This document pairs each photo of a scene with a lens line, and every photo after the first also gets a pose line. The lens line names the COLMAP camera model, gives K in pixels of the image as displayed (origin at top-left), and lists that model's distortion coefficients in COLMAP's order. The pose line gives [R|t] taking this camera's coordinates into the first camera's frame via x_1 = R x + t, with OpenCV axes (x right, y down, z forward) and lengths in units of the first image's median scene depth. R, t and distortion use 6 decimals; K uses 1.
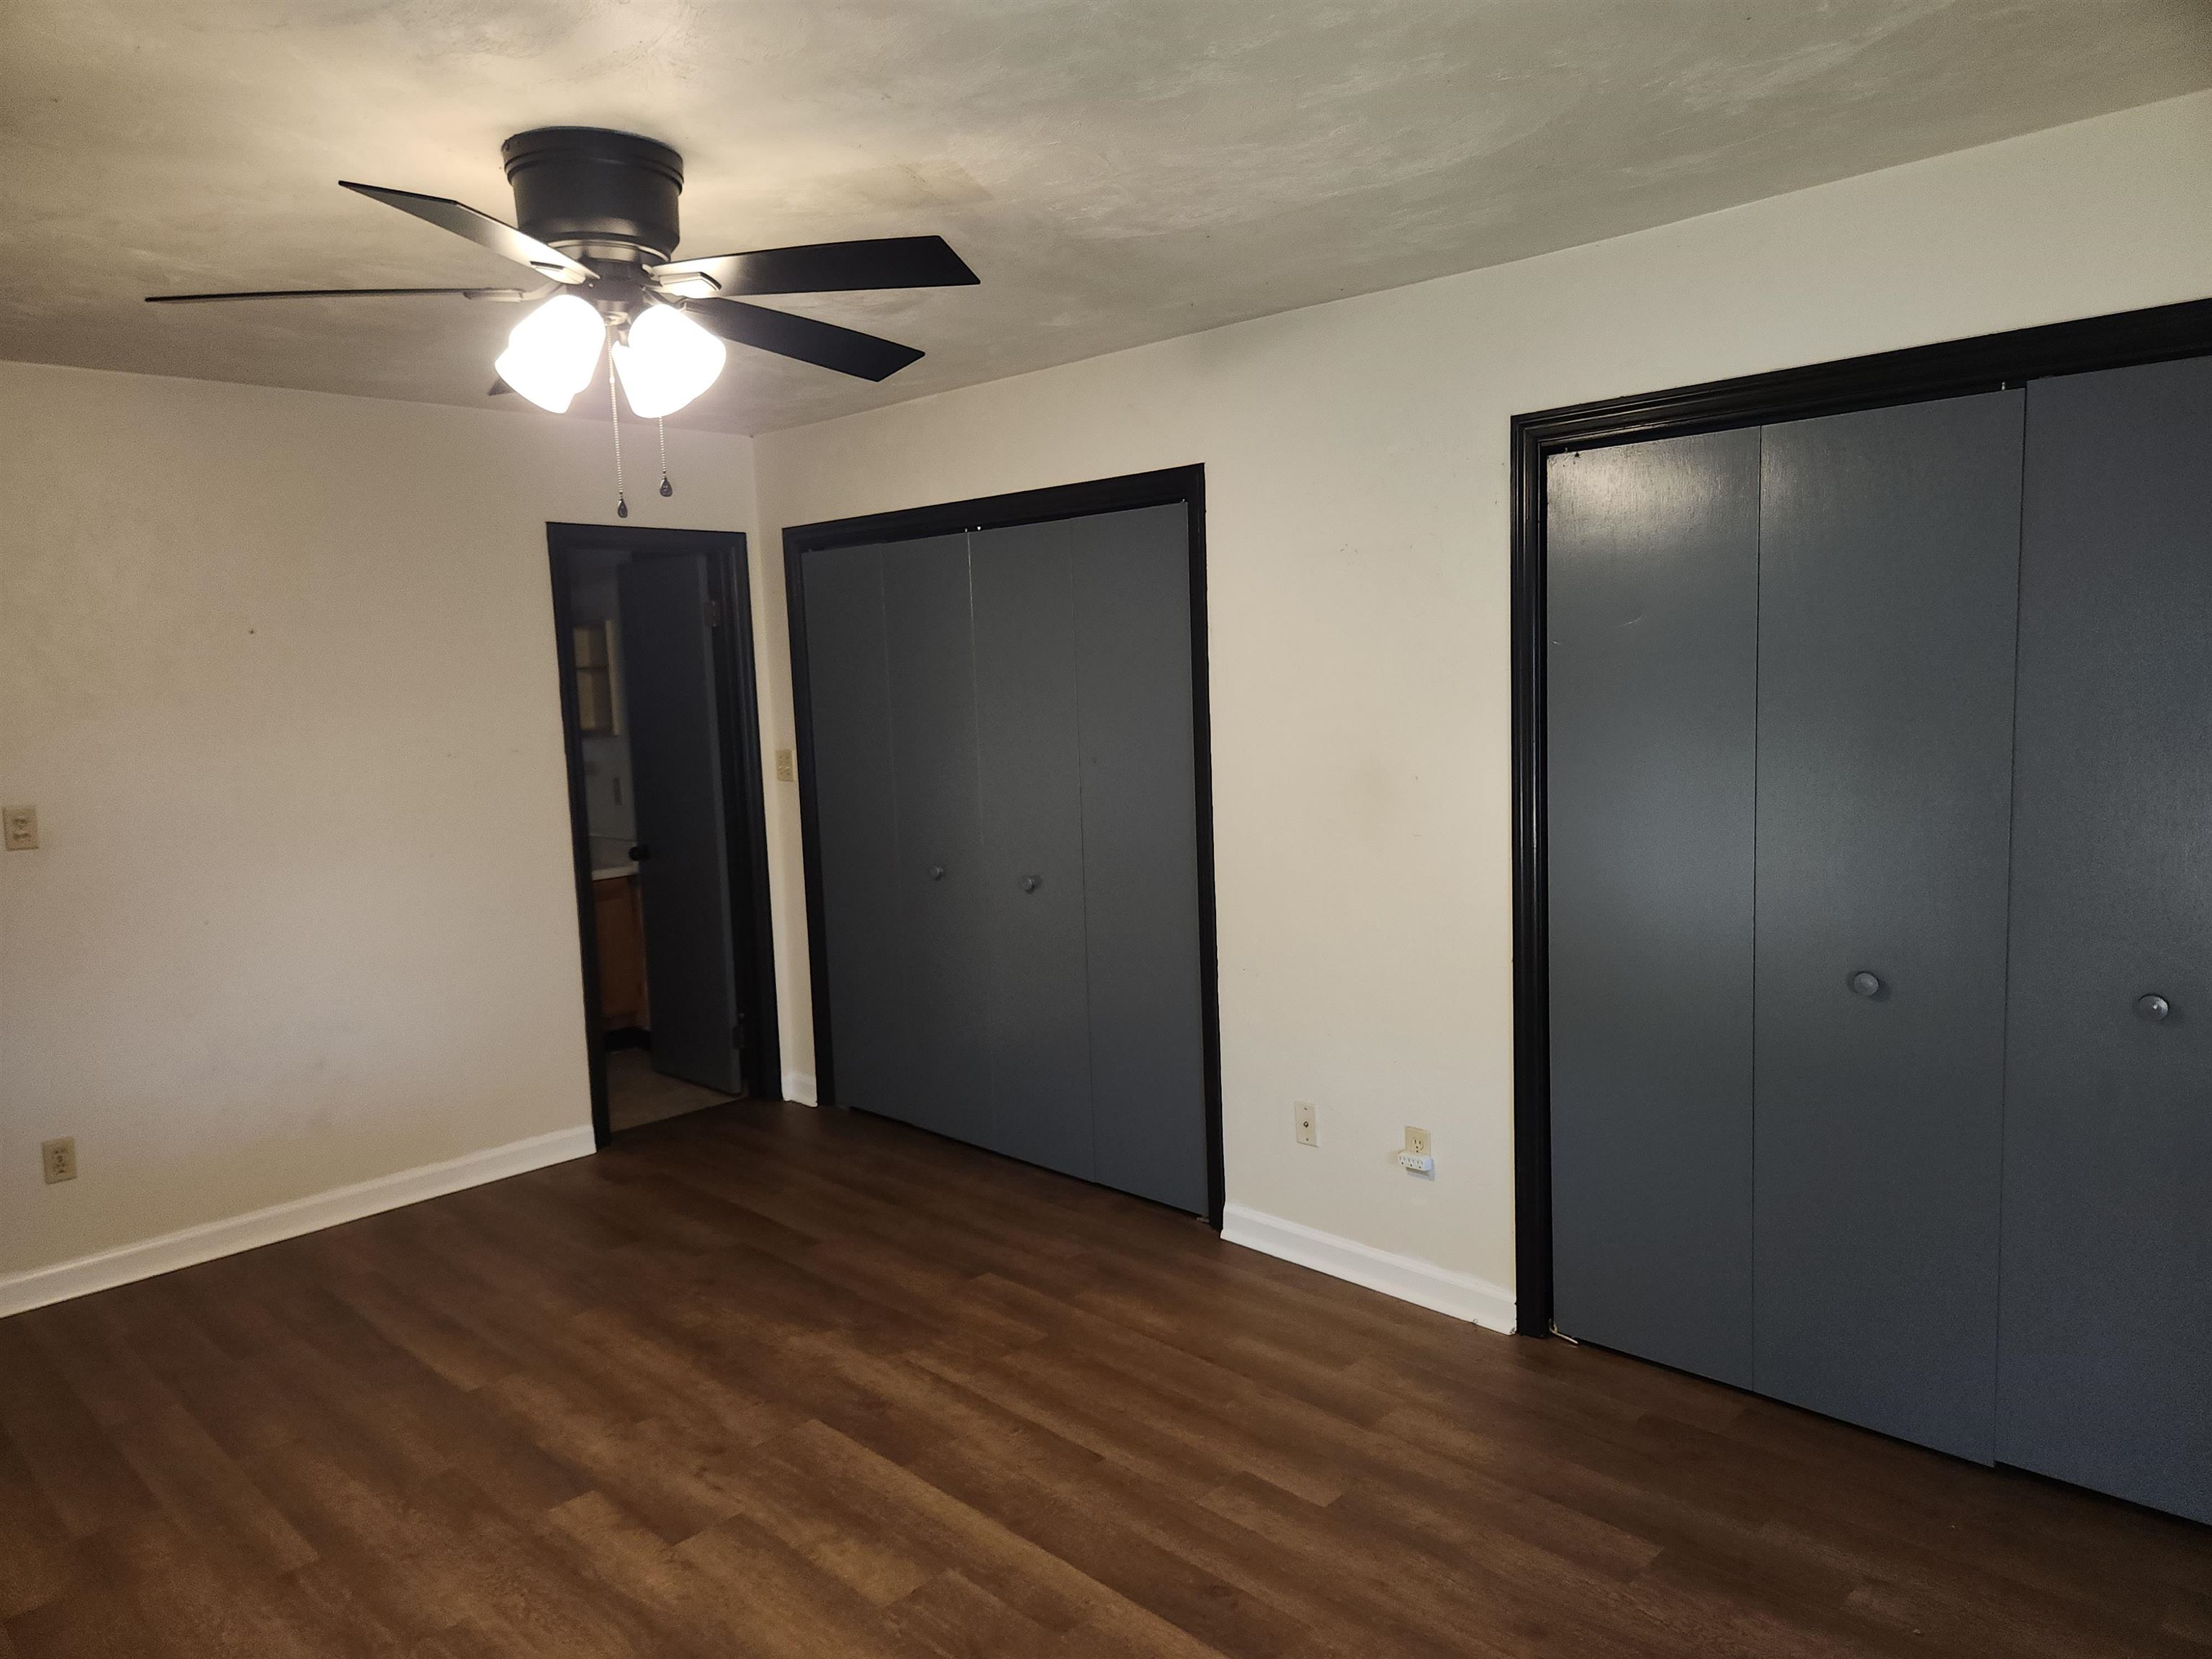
lens RADIAL K [[1465.6, 0, 1090.2], [0, 1465.6, 830.7], [0, 0, 1]] dist [0.021244, -0.003346]
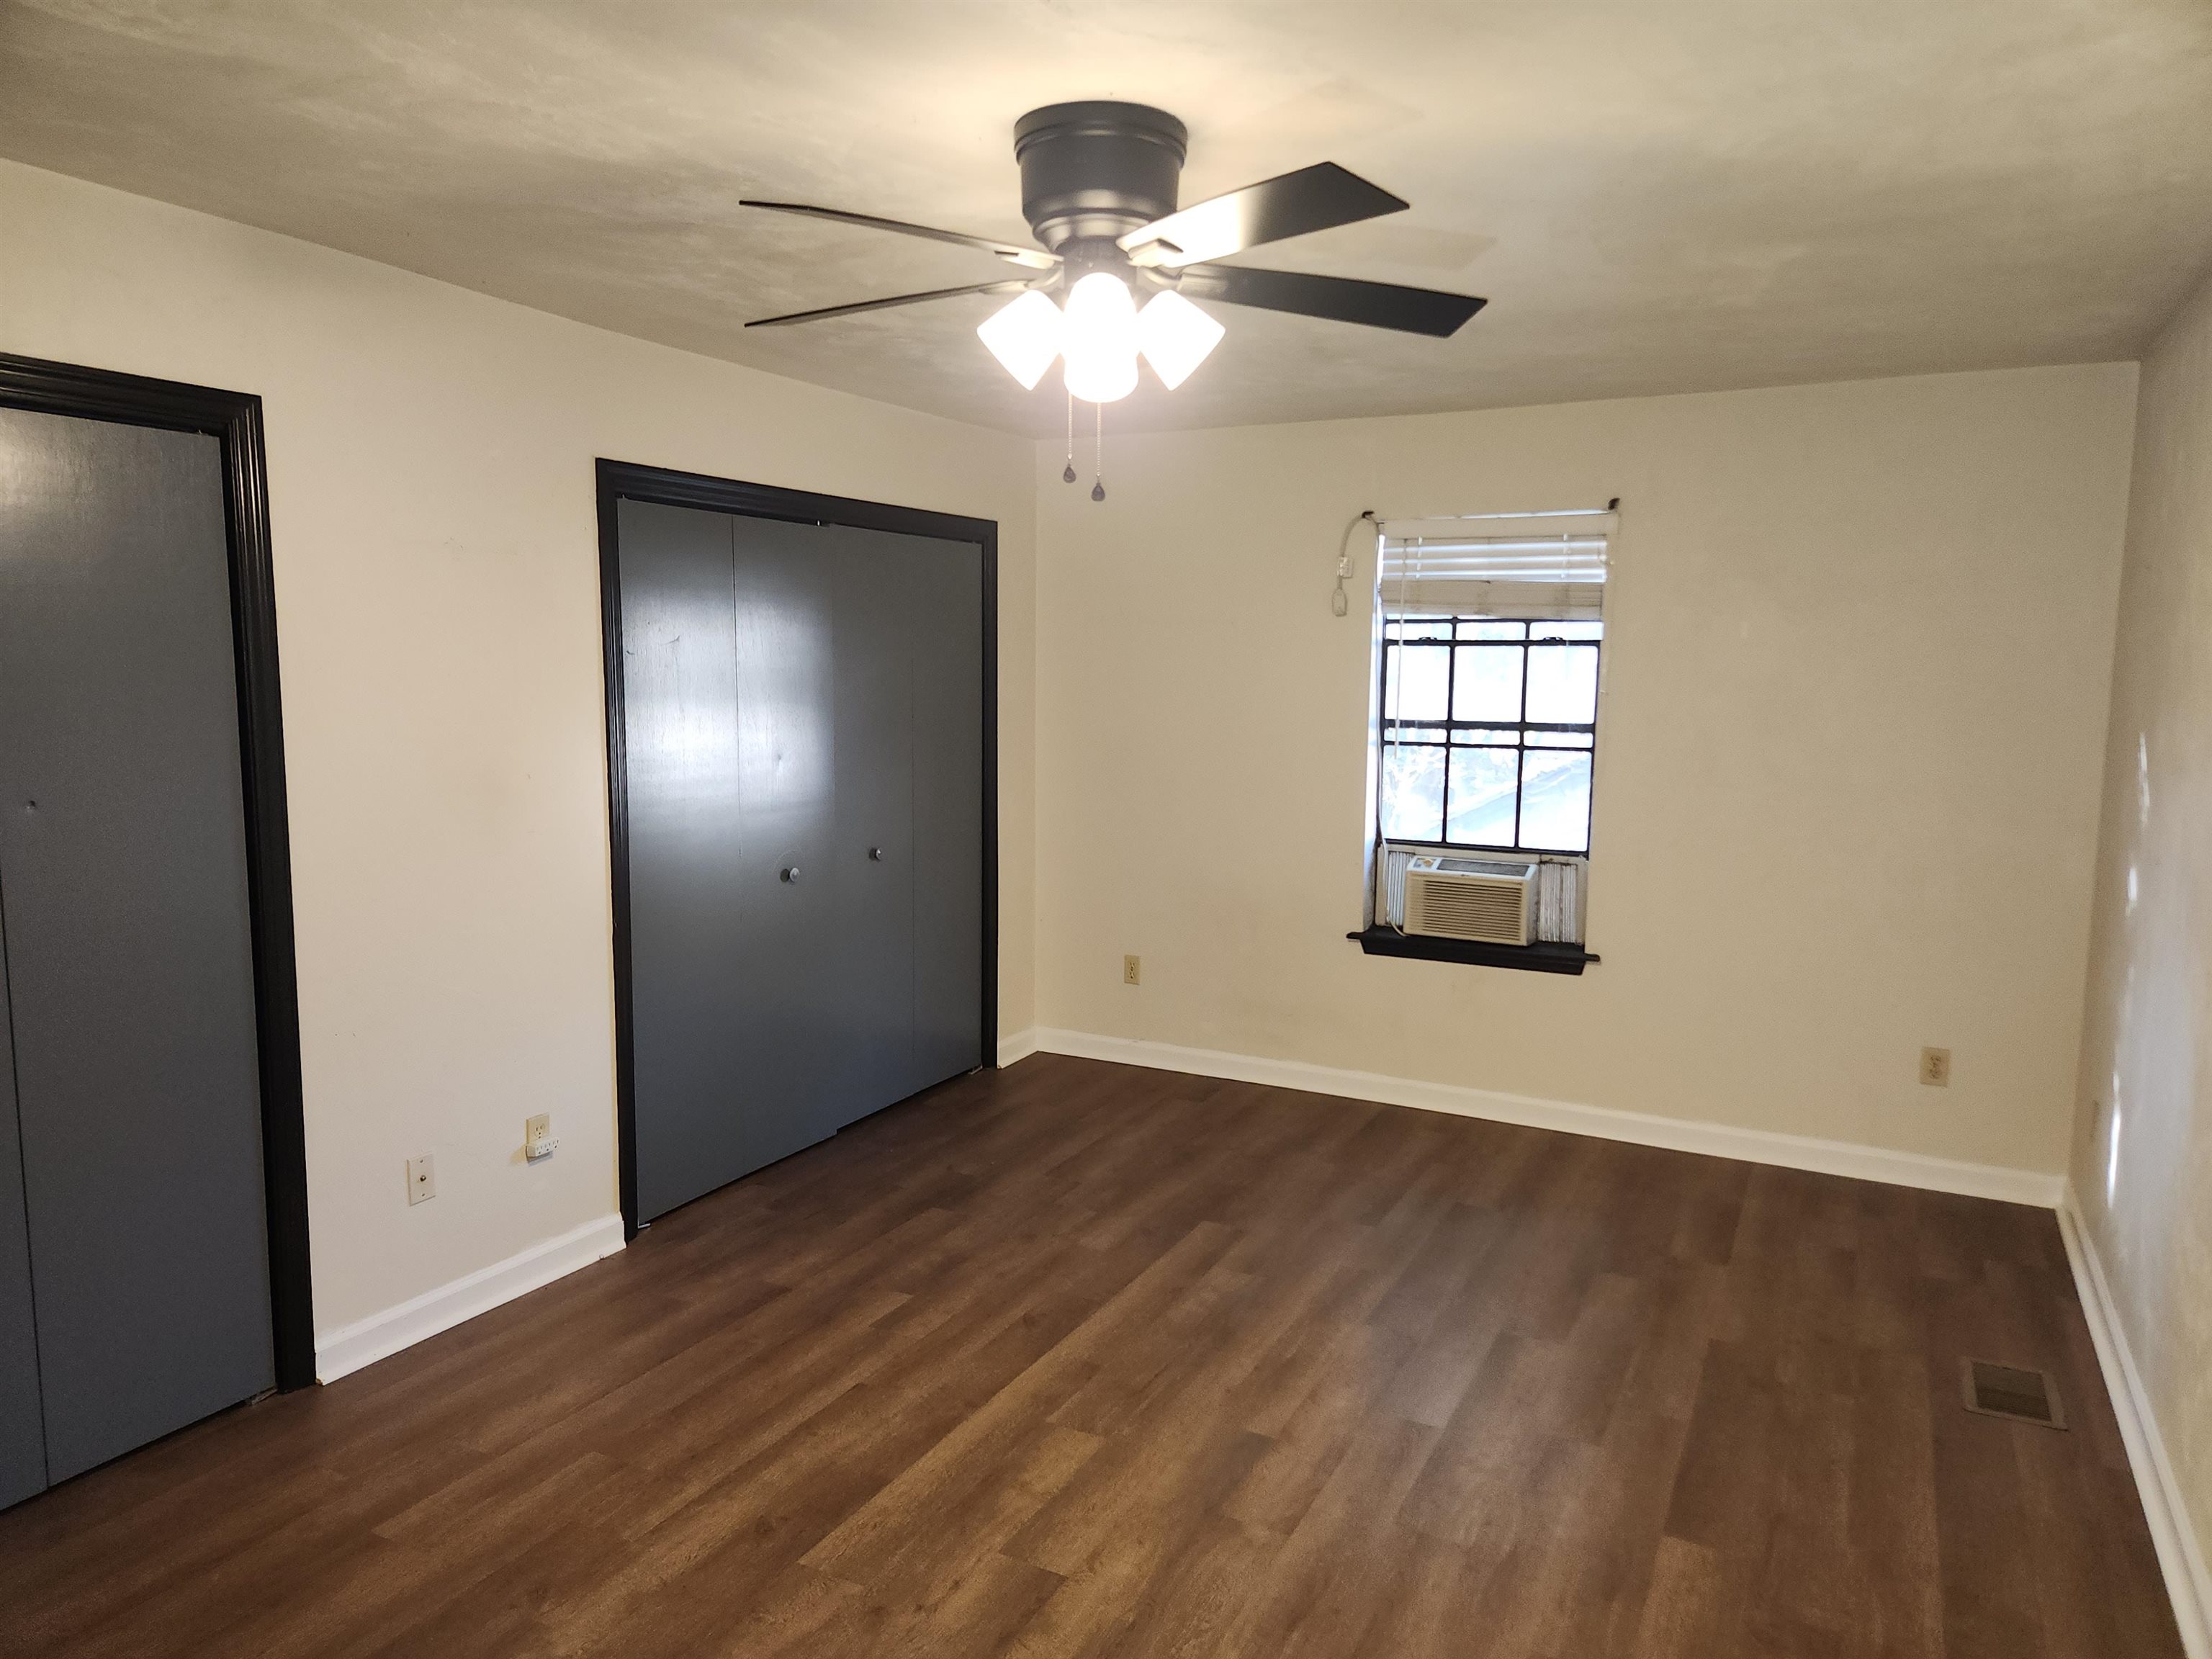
lens RADIAL K [[1465.6, 0, 1090.2], [0, 1465.6, 830.7], [0, 0, 1]] dist [0.021244, -0.003346]
pose [[-0.280713, -0.082076, 0.956276, -1.024738], [0.111002, 0.986875, 0.117287, -0.088285], [-0.953351, 0.139073, -0.267918, 1.040342]]
